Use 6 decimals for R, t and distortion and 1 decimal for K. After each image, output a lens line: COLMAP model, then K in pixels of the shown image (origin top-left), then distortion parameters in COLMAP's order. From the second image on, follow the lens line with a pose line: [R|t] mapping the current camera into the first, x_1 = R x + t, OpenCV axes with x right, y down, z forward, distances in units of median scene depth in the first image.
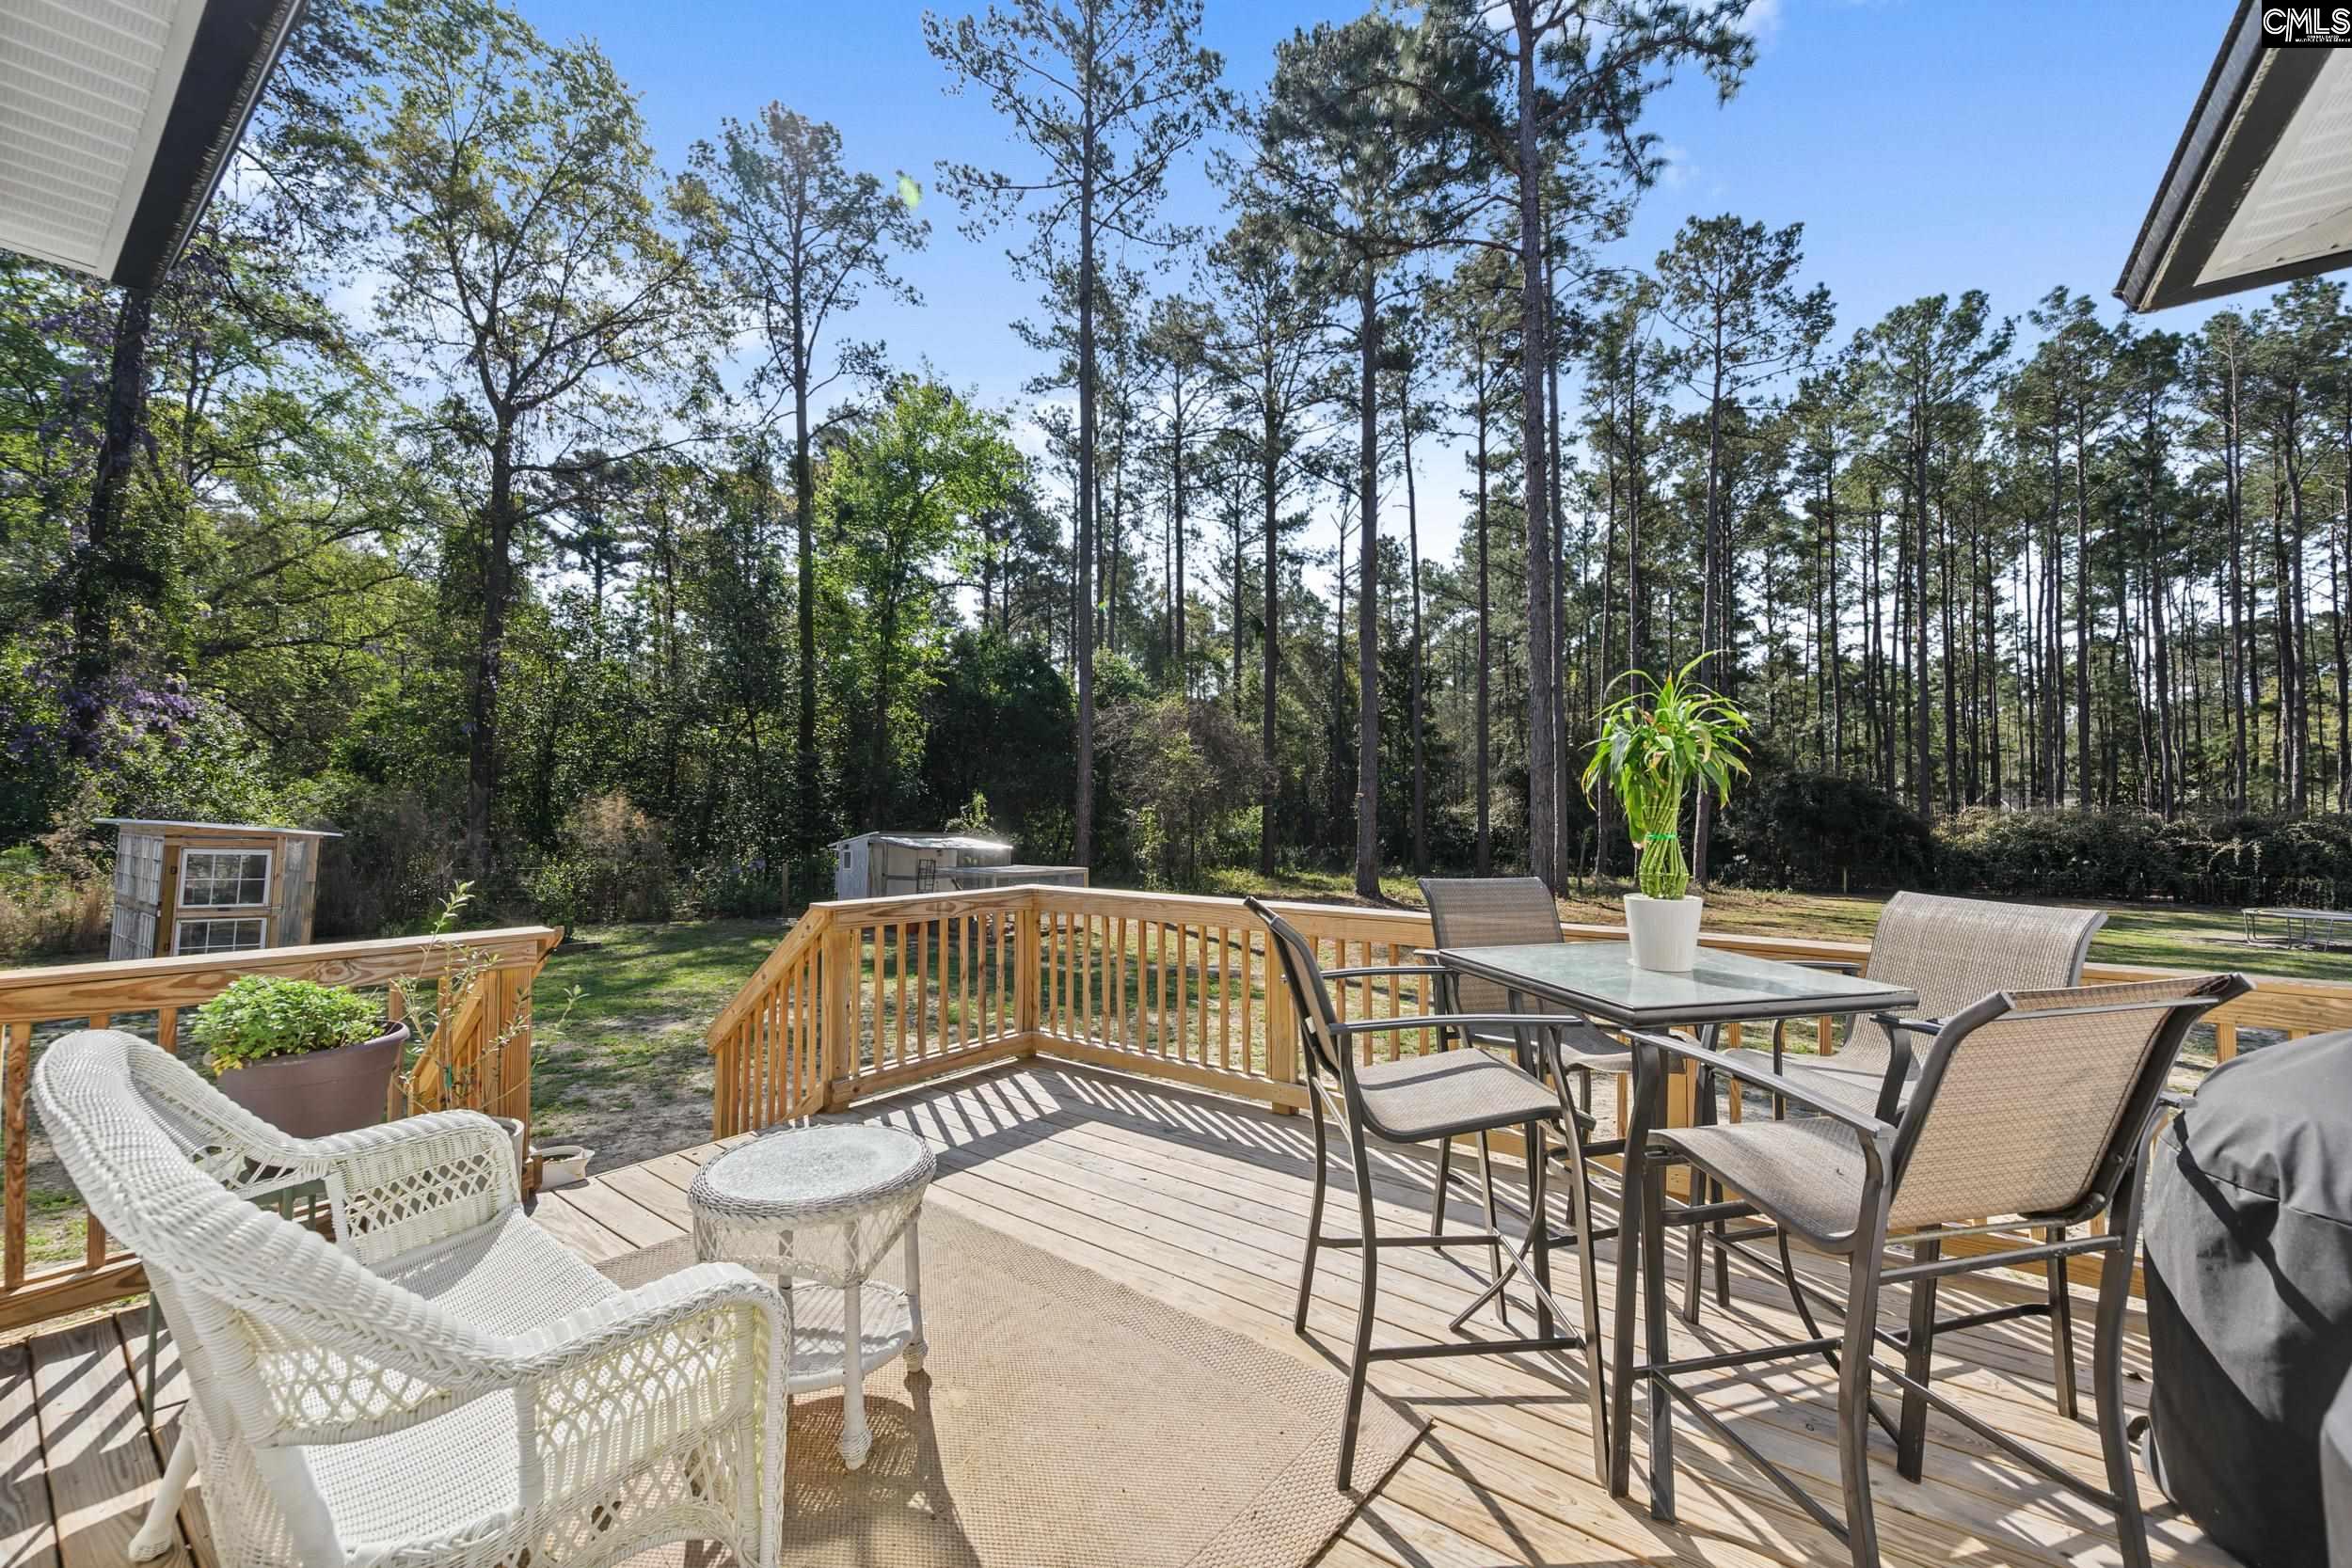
lens RADIAL K [[930.5, 0, 1175.1], [0, 930.5, 791.6], [0, 0, 1]] dist [-0.000903, -0.000382]
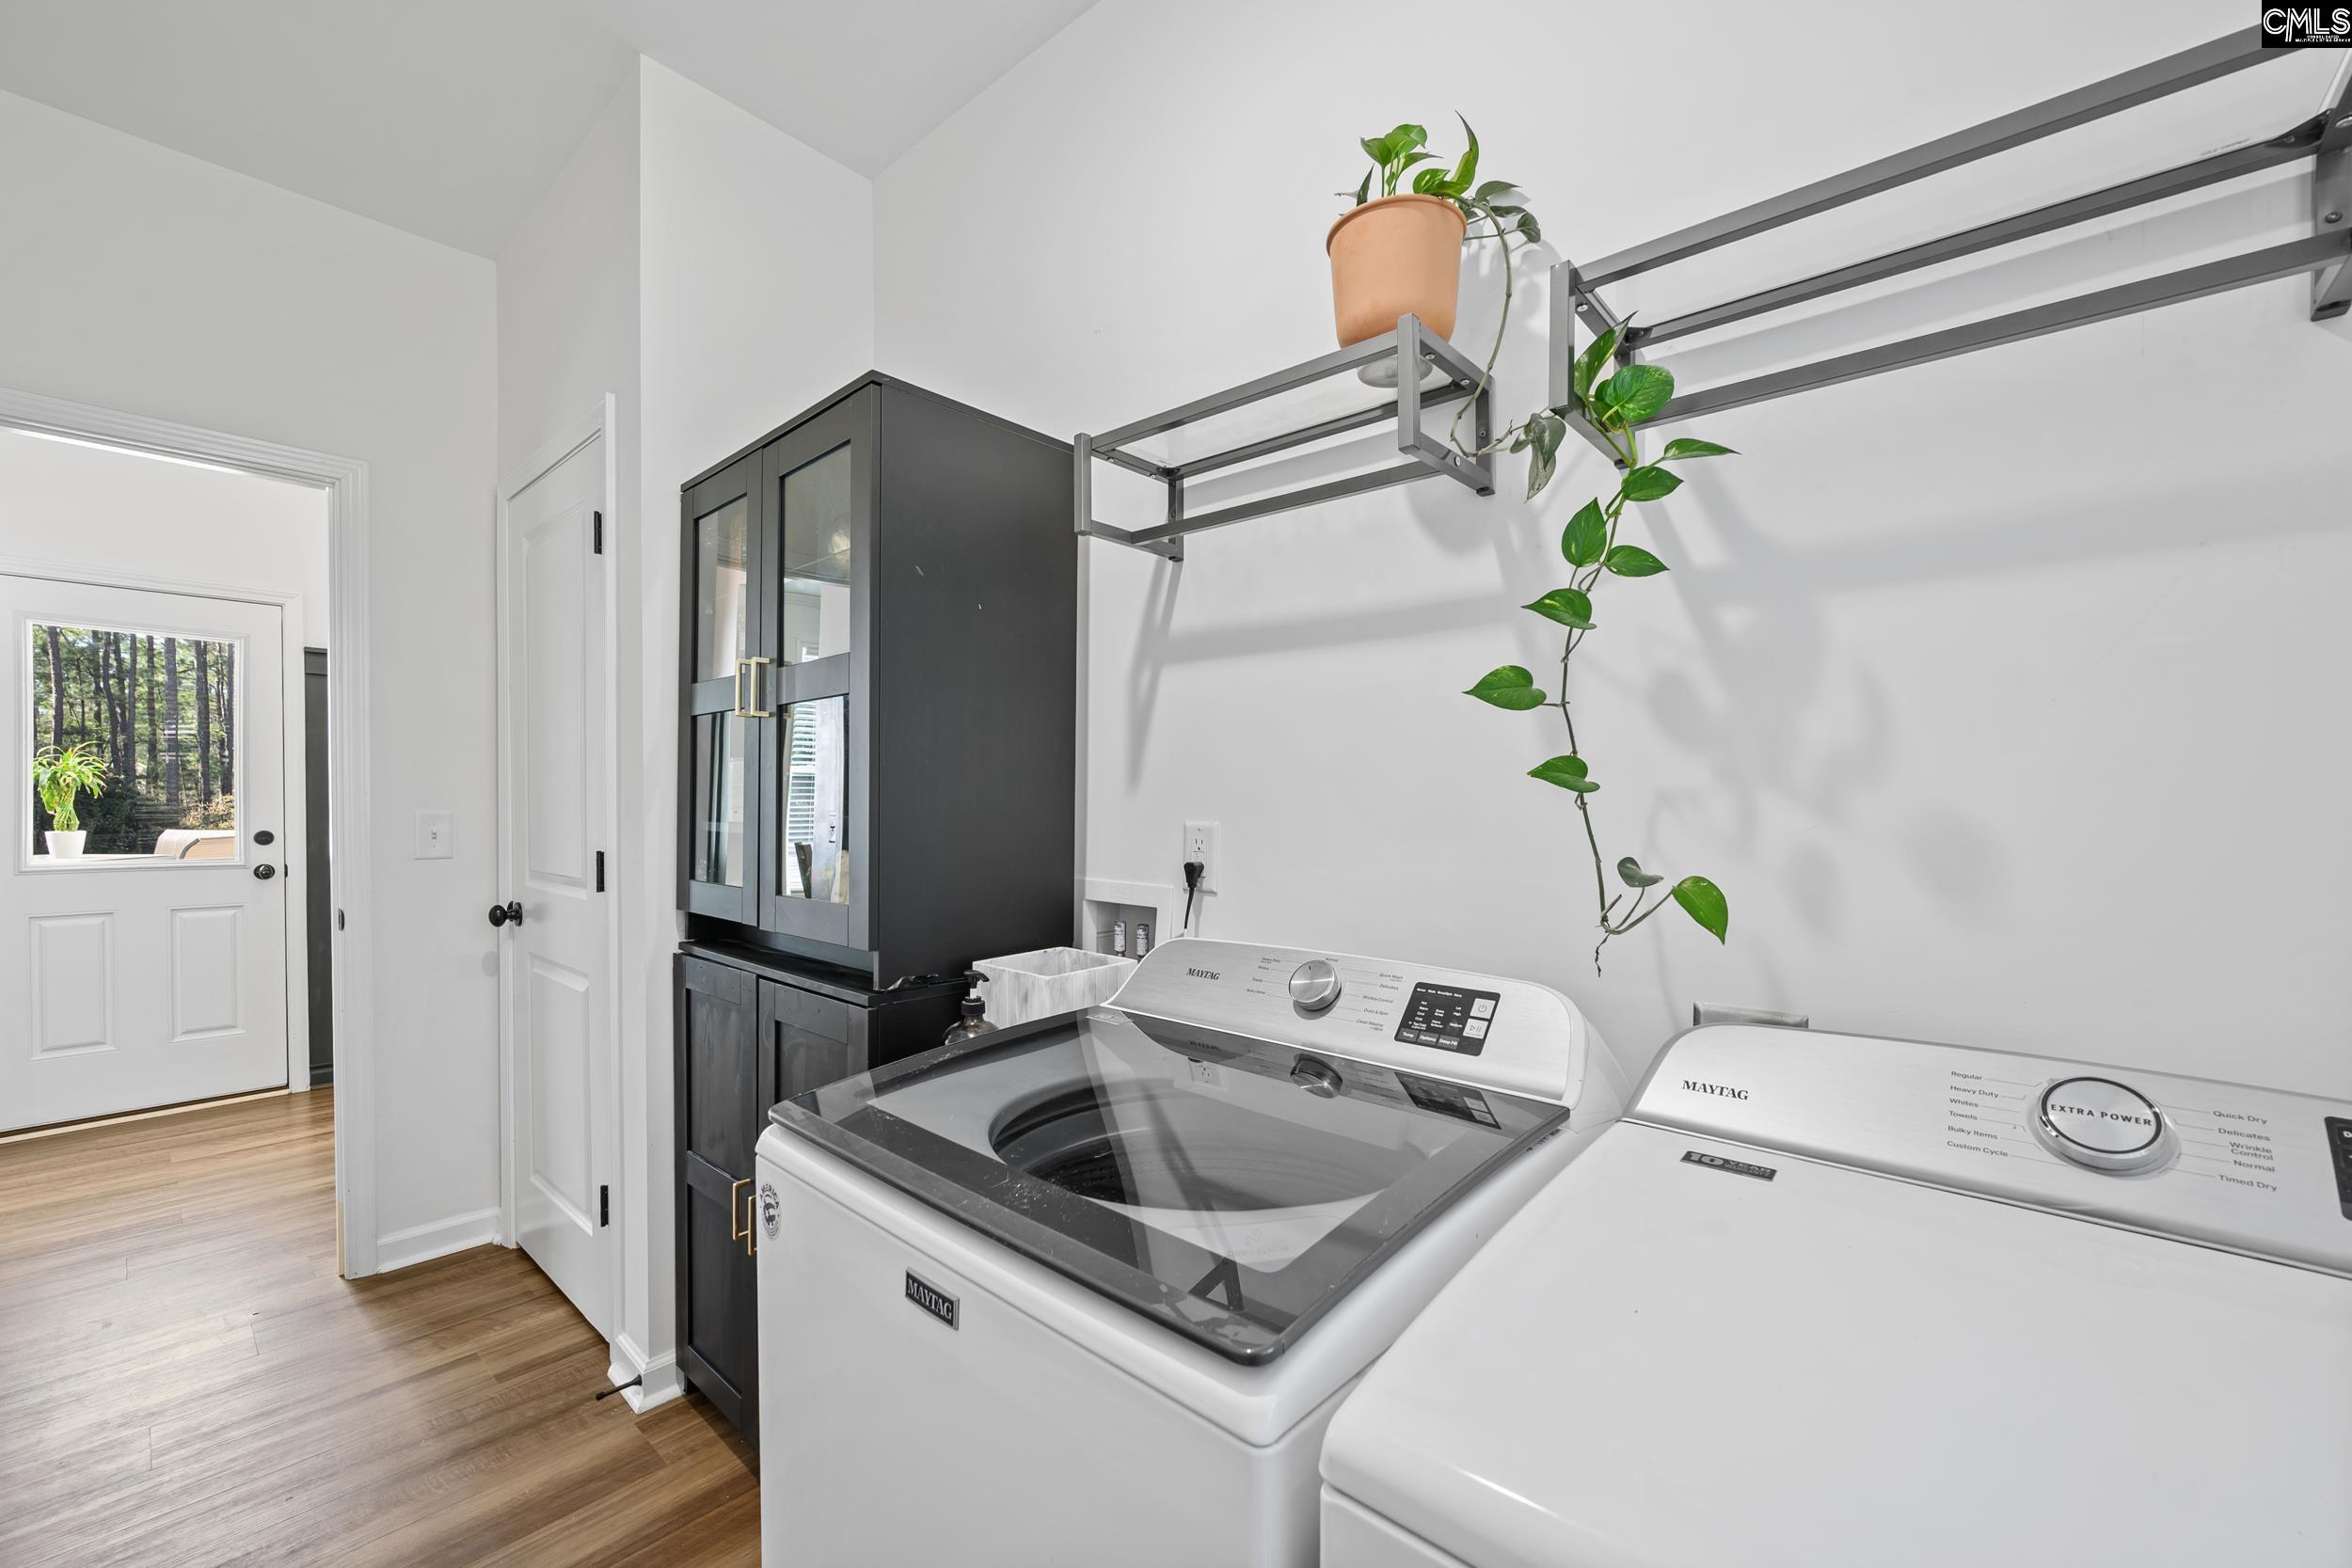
lens RADIAL K [[930.5, 0, 1175.1], [0, 930.5, 791.6], [0, 0, 1]] dist [-0.000903, -0.000382]
pose [[0.068448, -0.005597, 0.997639, -0.195887], [-0.007624, 0.999952, 0.006133, -0.004230], [-0.997626, -0.008026, 0.068402, -0.241076]]
